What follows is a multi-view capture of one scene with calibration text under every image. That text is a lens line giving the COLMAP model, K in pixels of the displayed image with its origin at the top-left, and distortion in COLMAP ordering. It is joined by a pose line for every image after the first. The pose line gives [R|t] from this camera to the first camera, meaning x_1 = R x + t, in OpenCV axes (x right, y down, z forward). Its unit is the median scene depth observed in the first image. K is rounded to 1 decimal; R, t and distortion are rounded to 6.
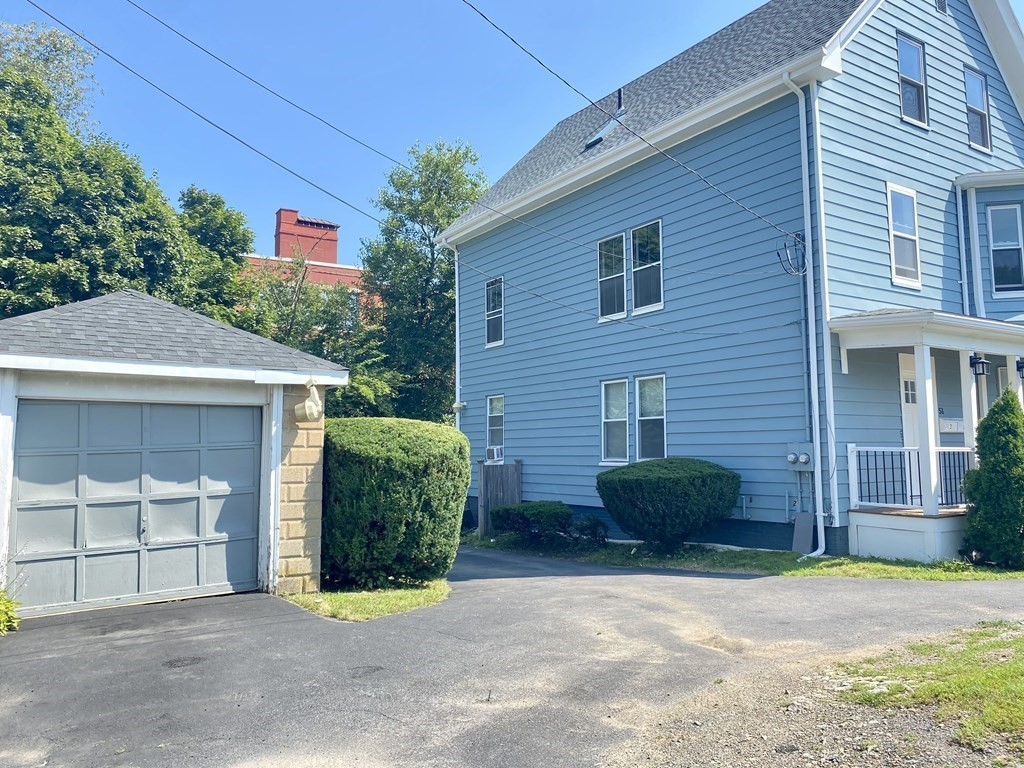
lens RADIAL K [[775.3, 0, 506.9], [0, 775.3, 370.2], [0, 0, 1]] dist [0.014338, -0.017459]
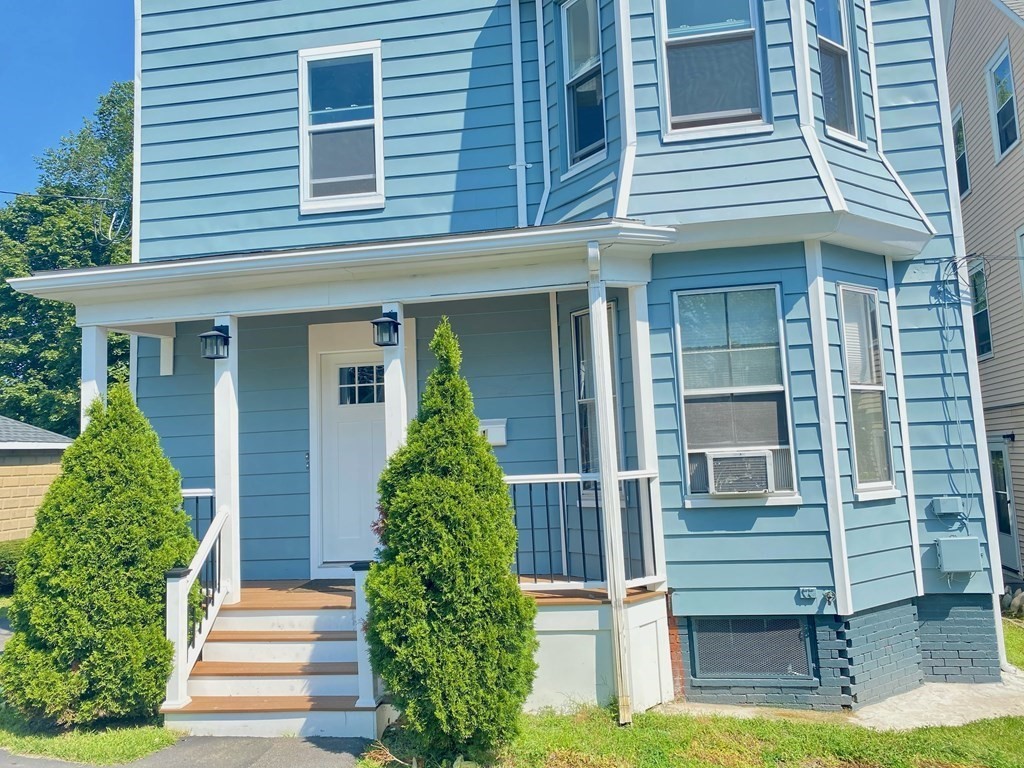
lens RADIAL K [[775.3, 0, 517.2], [0, 775.3, 381.2], [0, 0, 1]] dist [0.014338, -0.017459]
pose [[0.750531, -0.091003, -0.654539, 1.031088], [0.109110, 0.993944, -0.013080, 0.048021], [0.651765, -0.061600, 0.755915, 0.648945]]
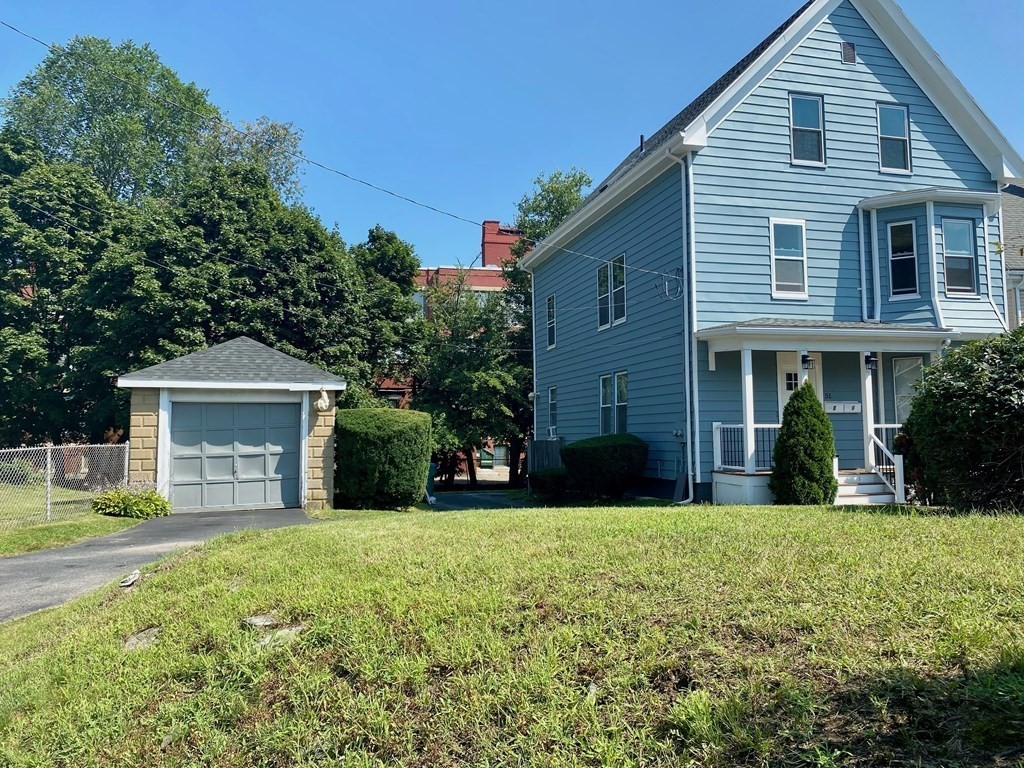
lens RADIAL K [[775.3, 0, 521.8], [0, 775.3, 376.1], [0, 0, 1]] dist [0.014338, -0.017459]
pose [[0.950311, -0.025341, -0.310269, 0.506129], [0.034960, 0.999064, 0.025480, -0.029559], [0.309333, -0.035061, 0.950307, -0.360071]]
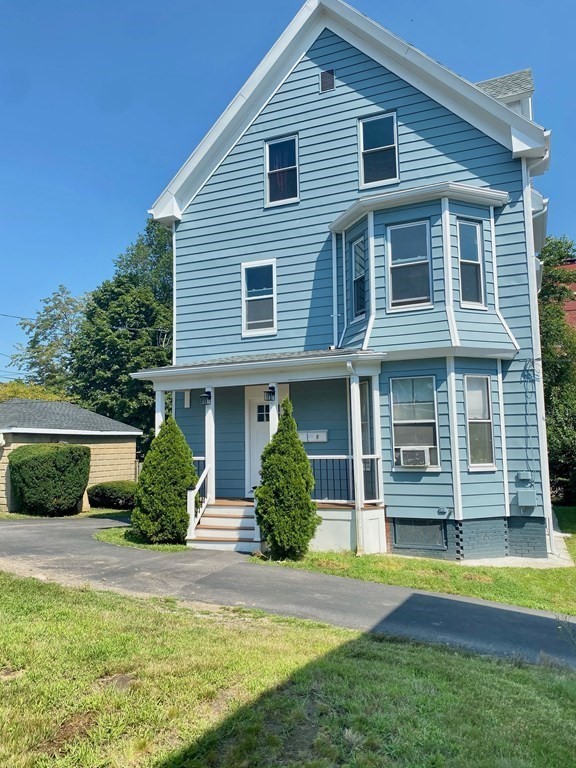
lens RADIAL K [[581.4, 0, 290.7], [0, 581.4, 386.2], [0, 0, 1]] dist [0.014338, -0.017459]
pose [[0.570555, -0.087615, -0.816573, 1.410392], [0.102554, 0.994111, -0.035007, 0.021989], [0.814831, -0.063770, 0.576180, 0.473229]]
